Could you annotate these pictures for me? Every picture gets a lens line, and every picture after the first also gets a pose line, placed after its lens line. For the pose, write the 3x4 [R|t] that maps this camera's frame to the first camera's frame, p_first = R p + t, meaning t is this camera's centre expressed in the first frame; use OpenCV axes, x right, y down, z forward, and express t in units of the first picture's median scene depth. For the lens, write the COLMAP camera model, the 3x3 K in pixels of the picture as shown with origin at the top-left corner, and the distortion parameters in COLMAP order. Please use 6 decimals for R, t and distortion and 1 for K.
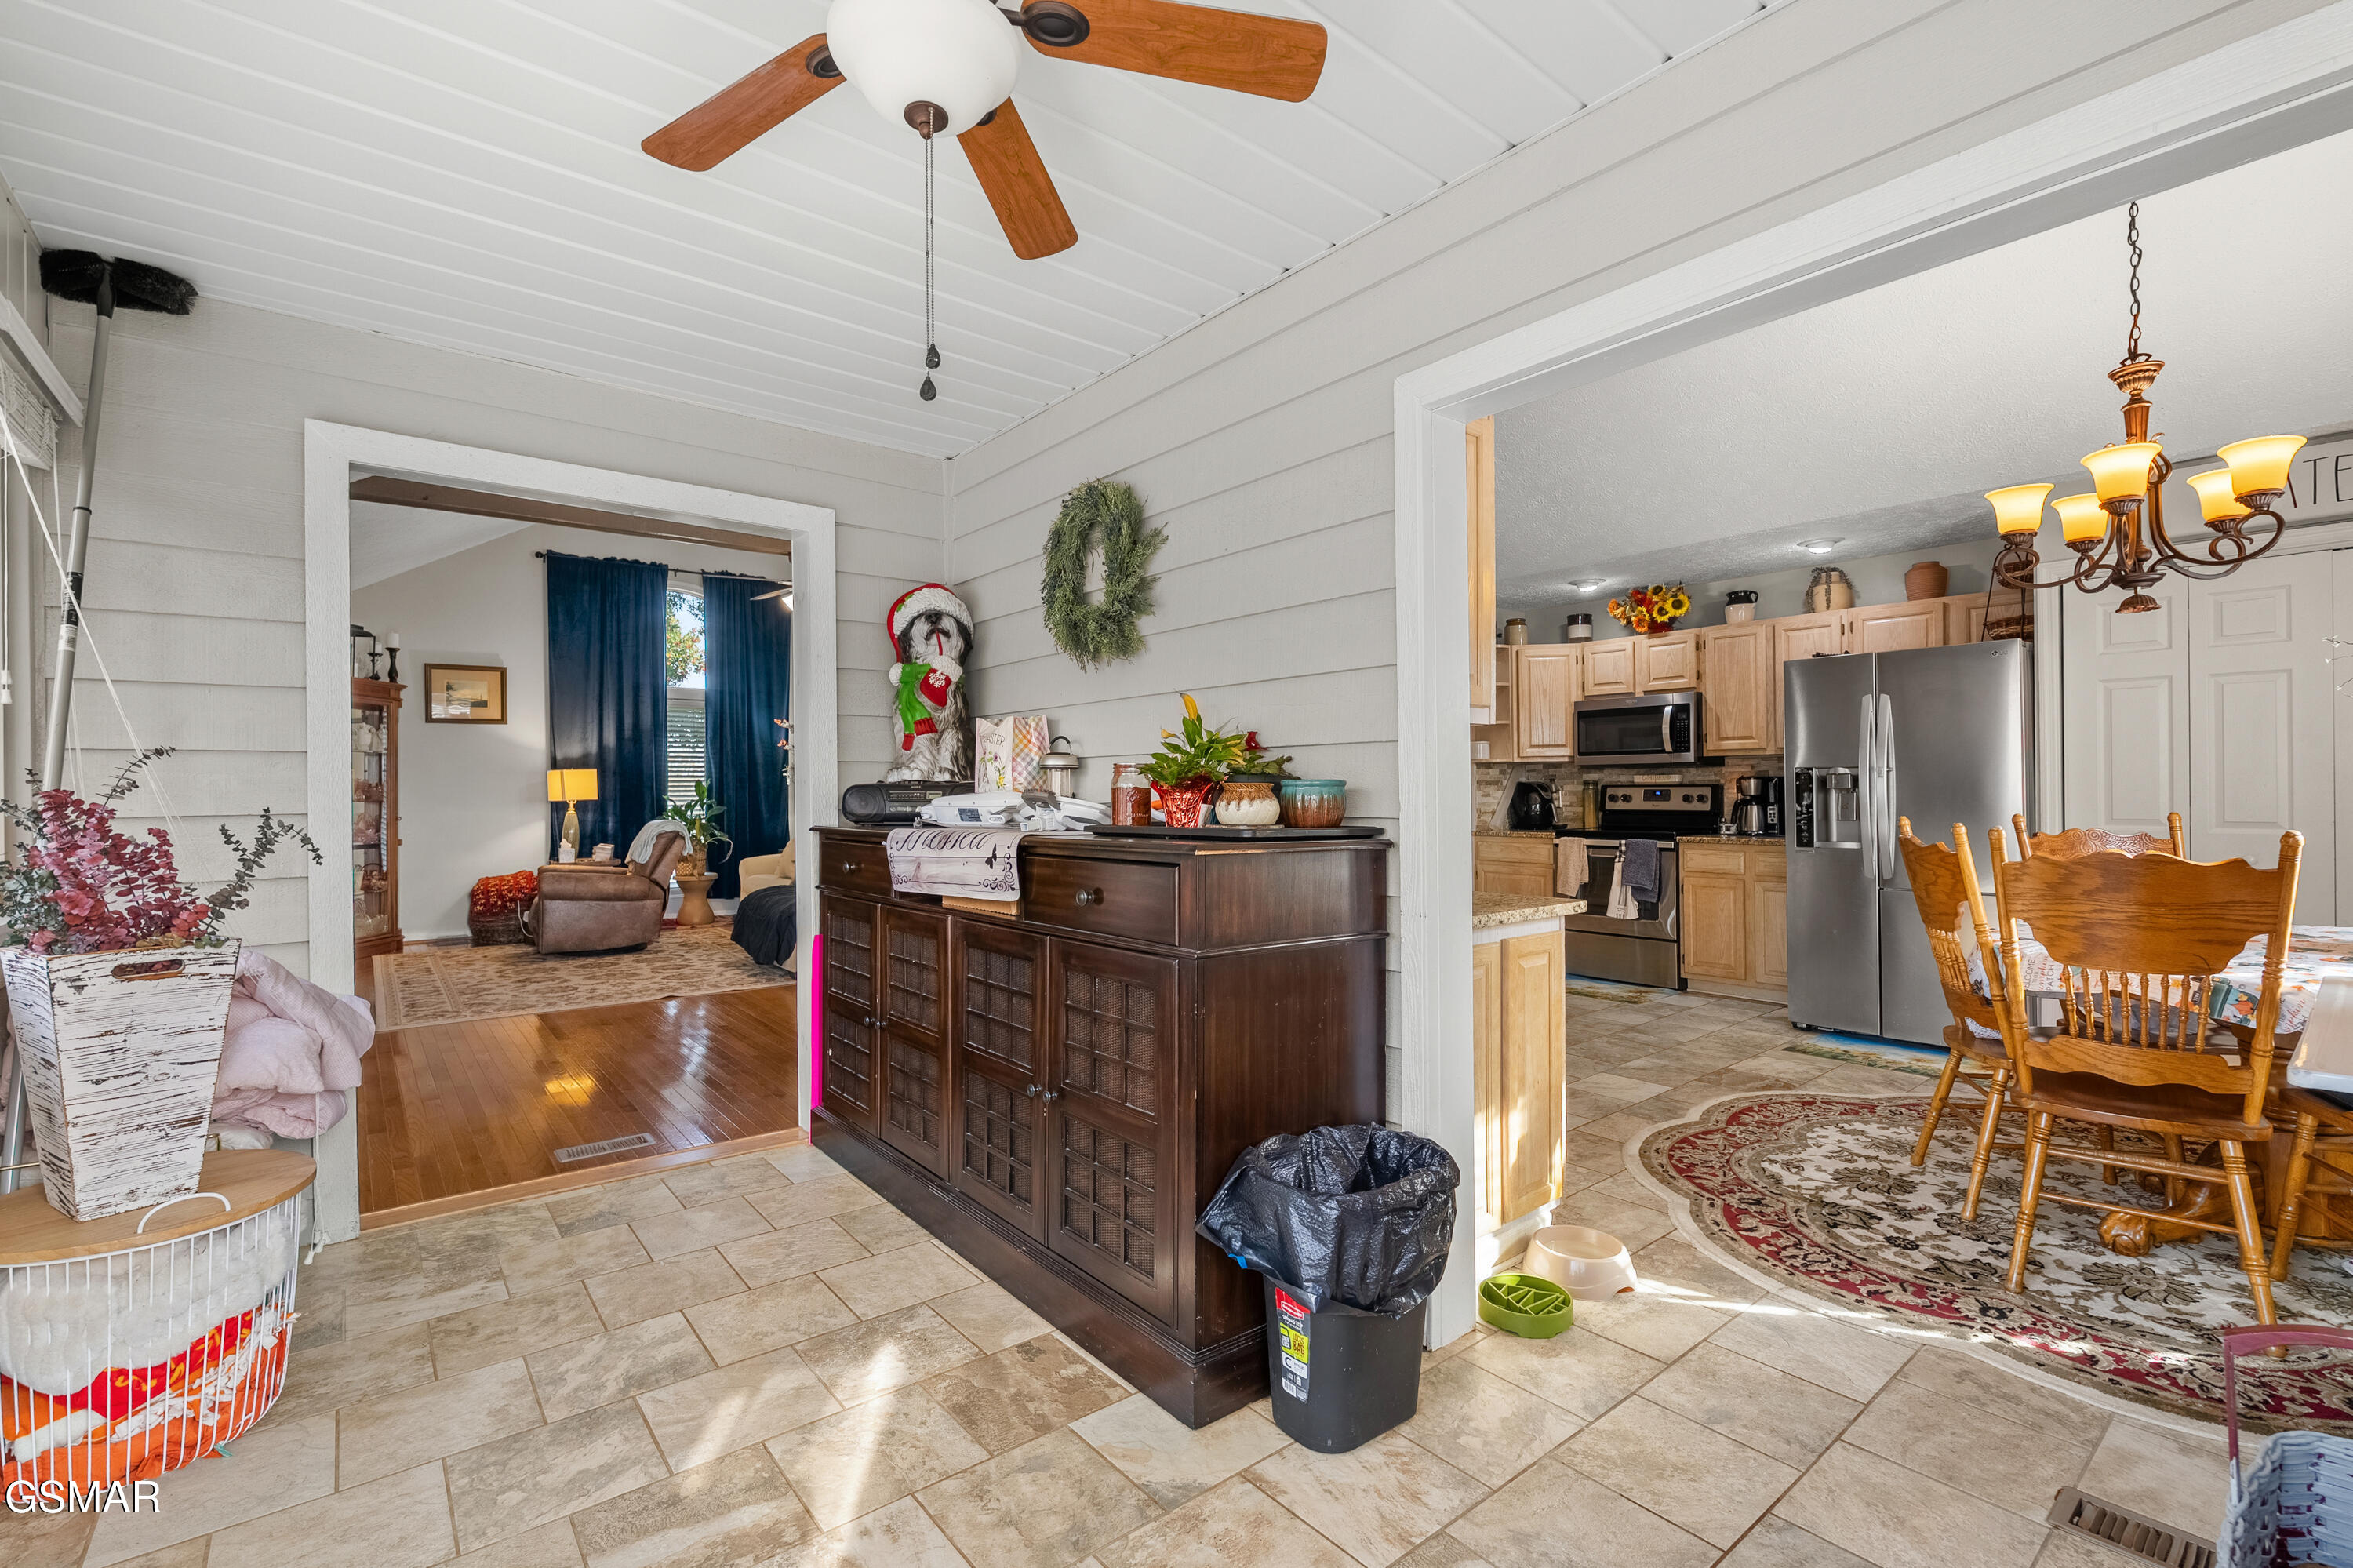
lens RADIAL K [[1039.5, 0, 1166.0], [0, 1039.5, 787.3], [0, 0, 1]] dist [-0.006478, 0.001899]
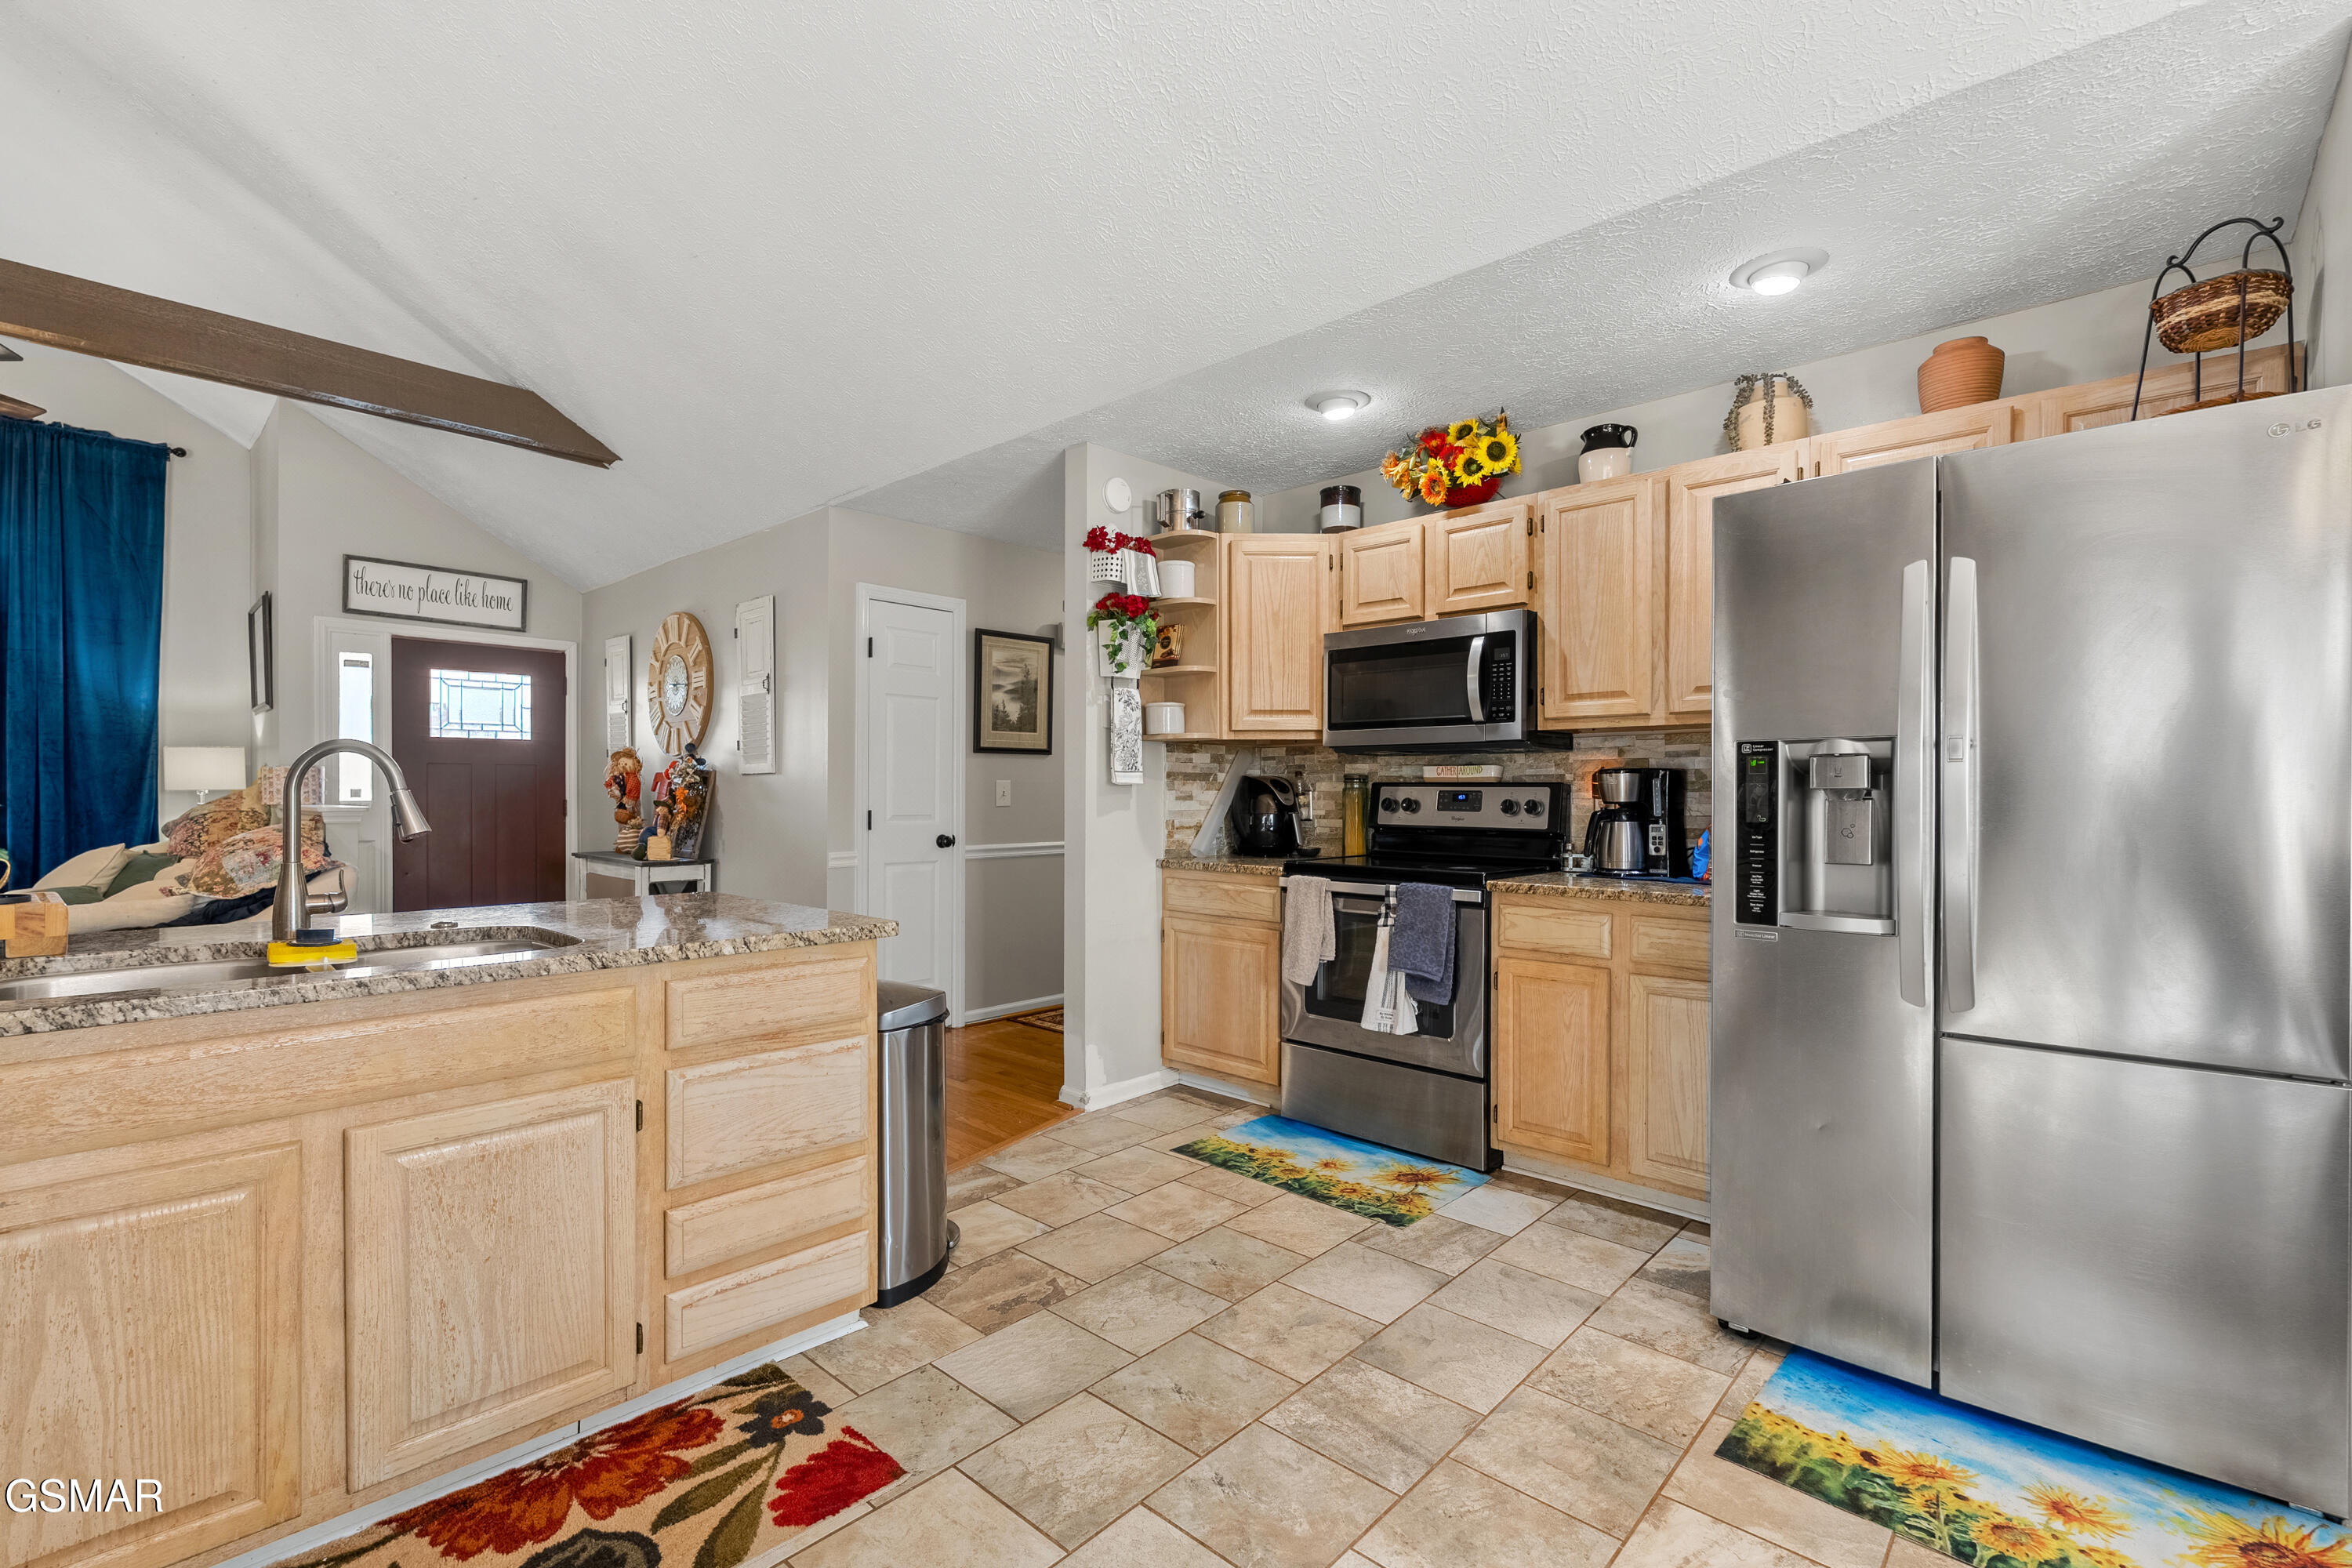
lens RADIAL K [[1039.0, 0, 1172.5], [0, 1039.0, 797.0], [0, 0, 1]] dist [-0.006478, 0.001899]
pose [[0.990059, 0.010949, 0.140224, 0.239086], [-0.012087, 0.999901, 0.007266, 0.003377], [-0.140131, -0.008888, 0.990093, 0.462007]]
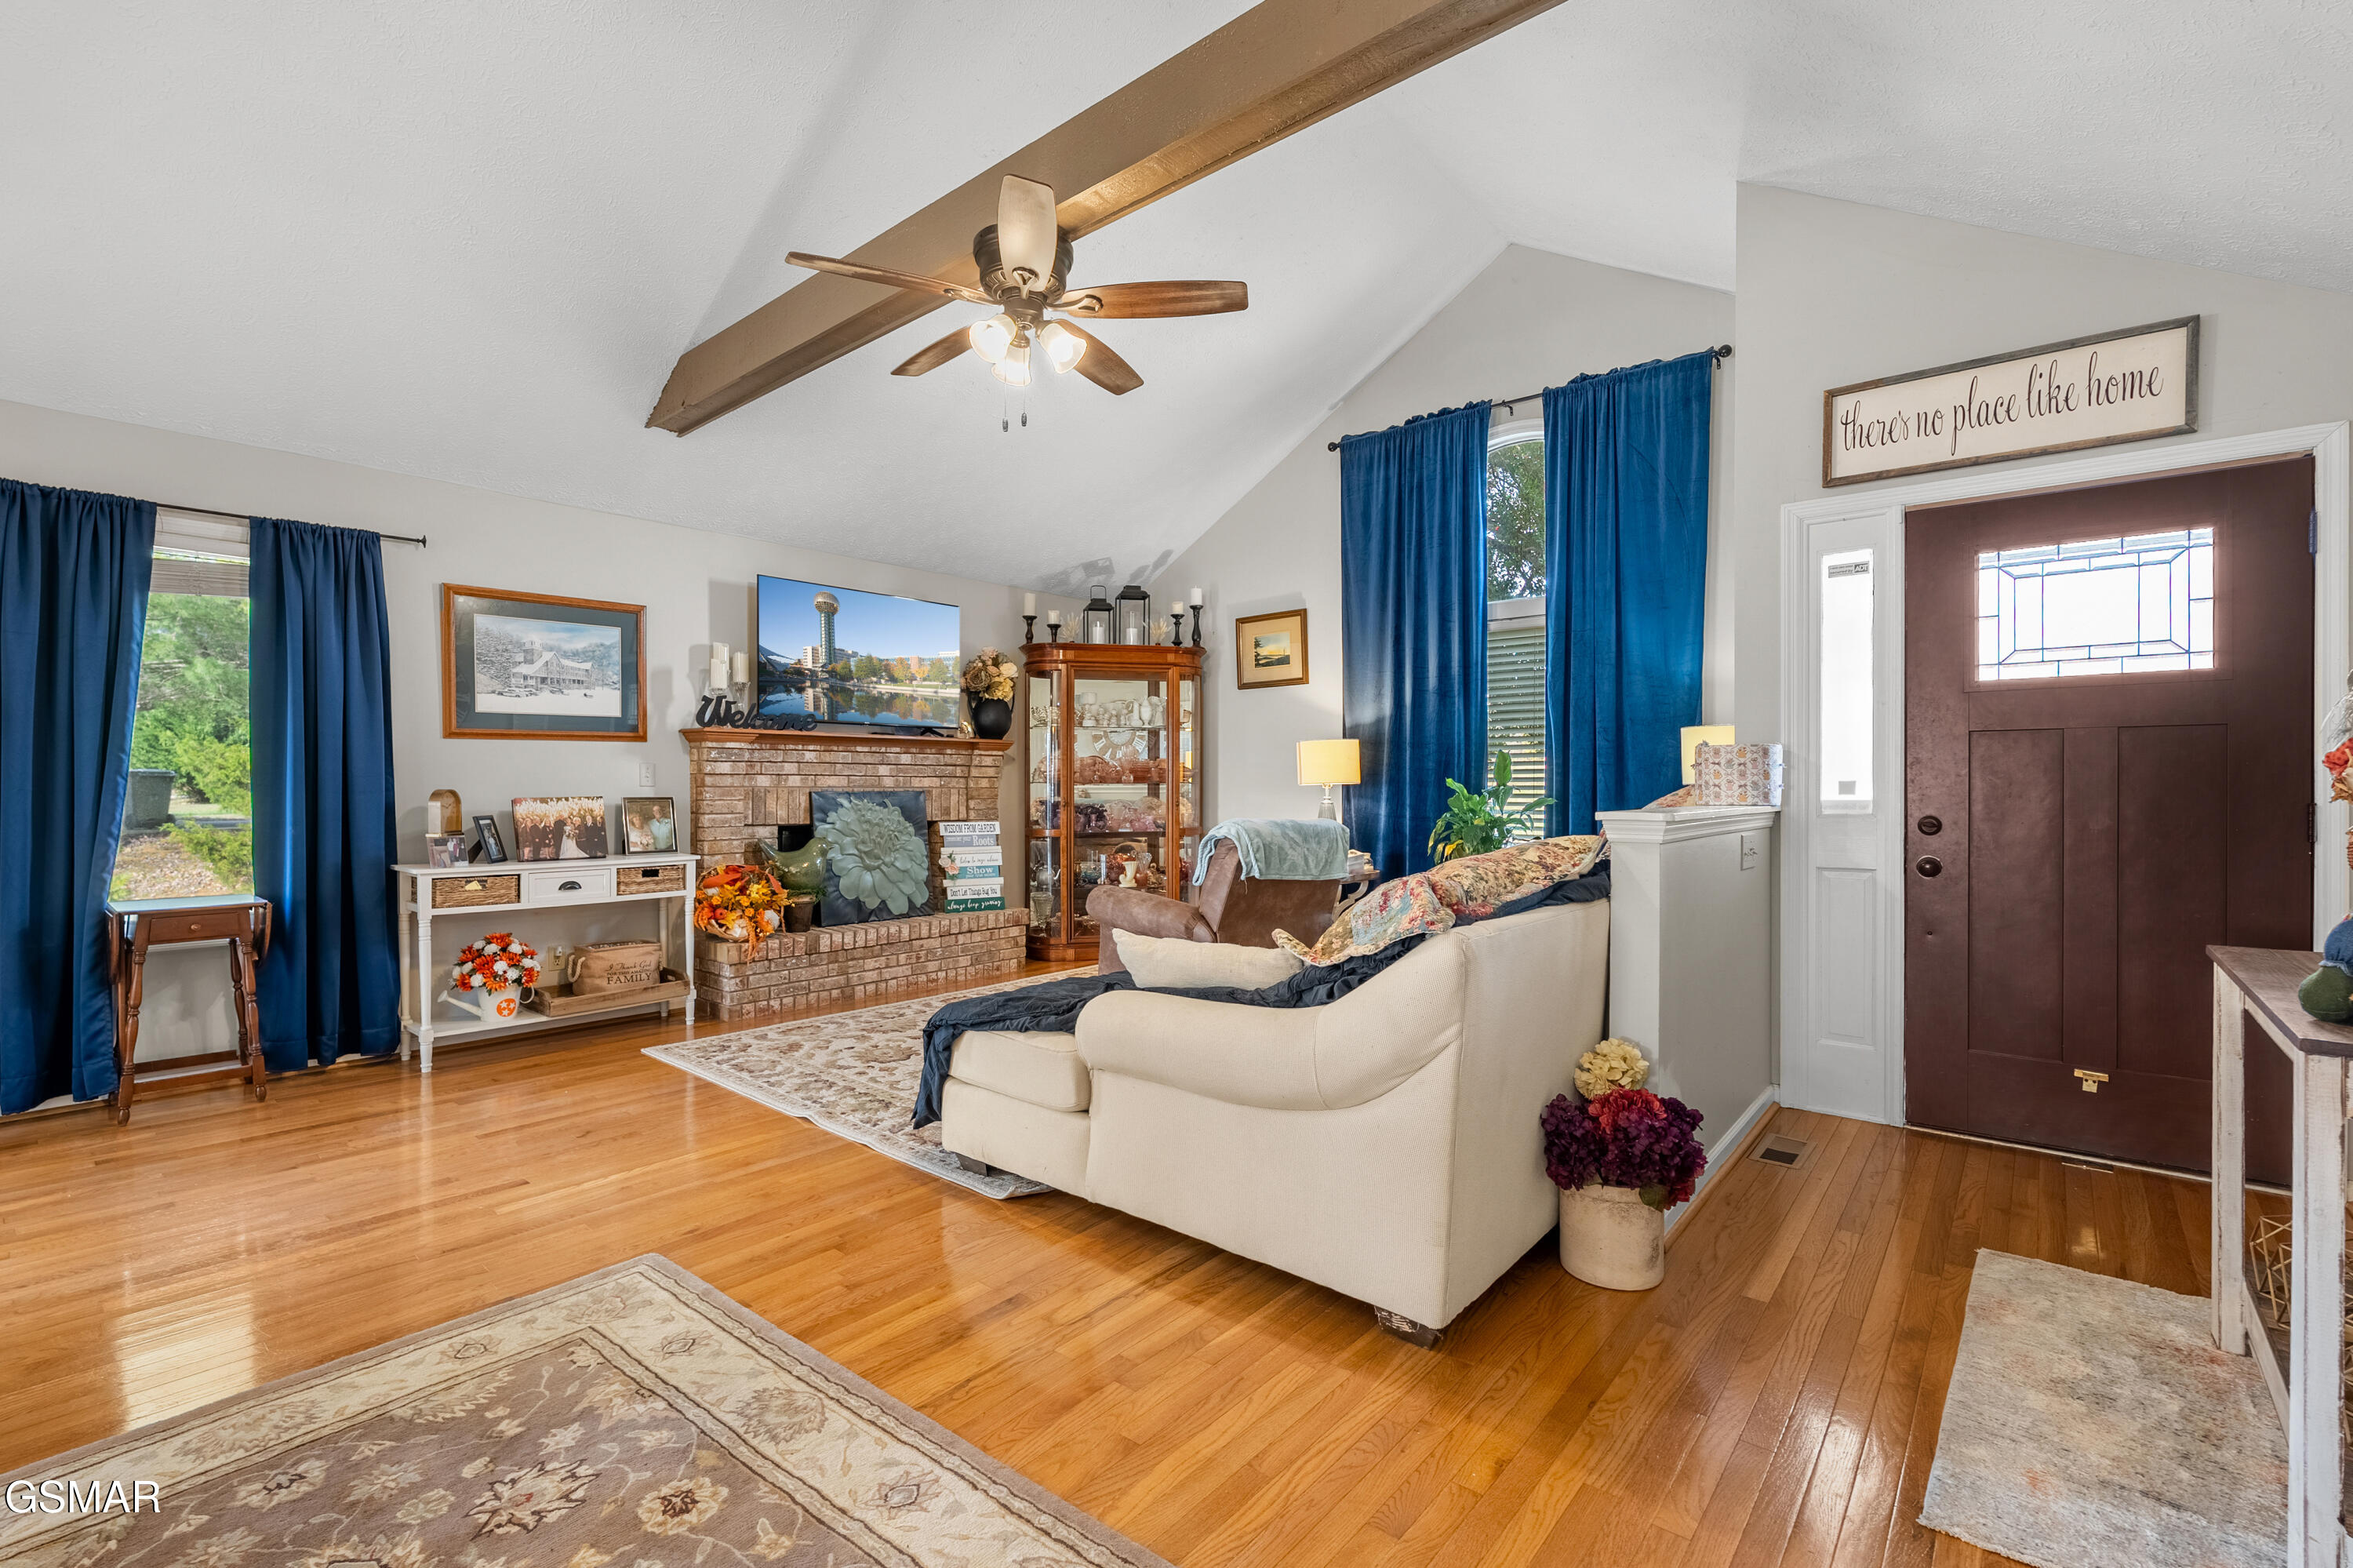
lens RADIAL K [[1039.5, 0, 1168.5], [0, 1039.5, 787.4], [0, 0, 1]] dist [-0.006478, 0.001899]
pose [[0.183308, 0.010171, -0.983003, 0.121254], [0.001336, 0.999943, 0.010595, 0.008783], [0.983055, -0.003255, 0.183284, 1.021972]]
